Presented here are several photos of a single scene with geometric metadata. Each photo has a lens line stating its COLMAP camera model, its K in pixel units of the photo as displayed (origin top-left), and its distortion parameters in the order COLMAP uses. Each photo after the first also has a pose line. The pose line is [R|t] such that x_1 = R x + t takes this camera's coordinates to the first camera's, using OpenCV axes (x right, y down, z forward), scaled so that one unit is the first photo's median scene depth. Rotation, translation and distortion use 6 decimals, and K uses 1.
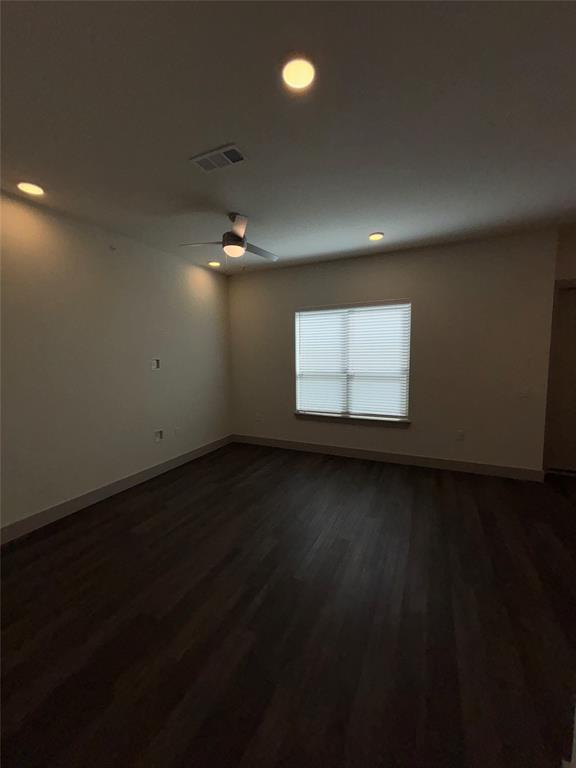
lens RADIAL K [[308.1, 0, 288.4], [0, 308.1, 385.5], [0, 0, 1]] dist [-0.000503, 0.000188]
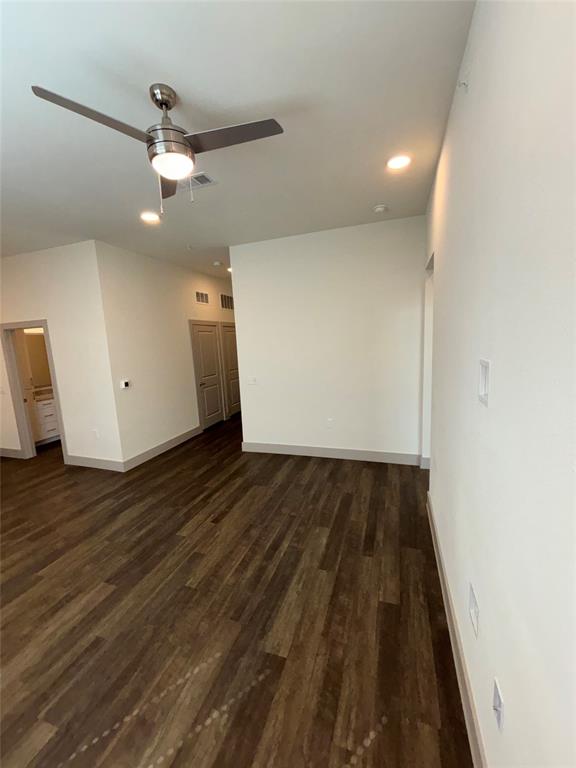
lens RADIAL K [[308.9, 0, 288.8], [0, 308.9, 385.9], [0, 0, 1]] dist [0.001408, 0.000181]
pose [[-0.992980, 0.068378, -0.096512, -0.220388], [0.043736, 0.970394, 0.237534, -0.140218], [0.109896, 0.231646, -0.966573, 1.239921]]
